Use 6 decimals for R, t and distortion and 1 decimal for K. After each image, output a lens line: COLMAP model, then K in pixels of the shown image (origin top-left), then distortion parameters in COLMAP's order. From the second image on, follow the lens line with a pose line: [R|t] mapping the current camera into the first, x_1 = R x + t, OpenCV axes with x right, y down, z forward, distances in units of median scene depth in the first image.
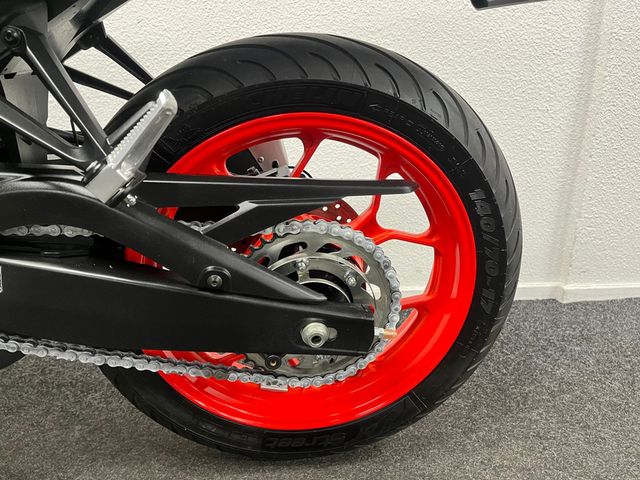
lens RADIAL K [[470.3, 0, 320.0], [0, 470.3, 240.0], [0, 0, 1]] dist [0.084994, -0.115167]
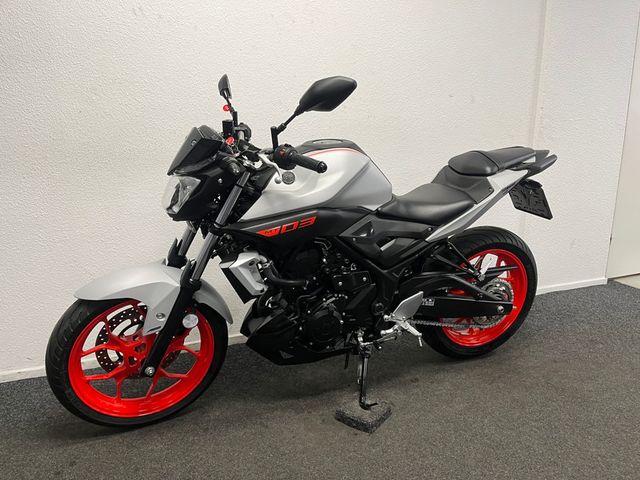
lens RADIAL K [[470.3, 0, 320.0], [0, 470.3, 240.0], [0, 0, 1]] dist [0.084994, -0.115167]
pose [[0.969717, -0.080530, 0.230573, -1.736564], [0.093013, 0.994702, -0.043774, -0.241860], [-0.225827, 0.063895, 0.972070, -1.846949]]
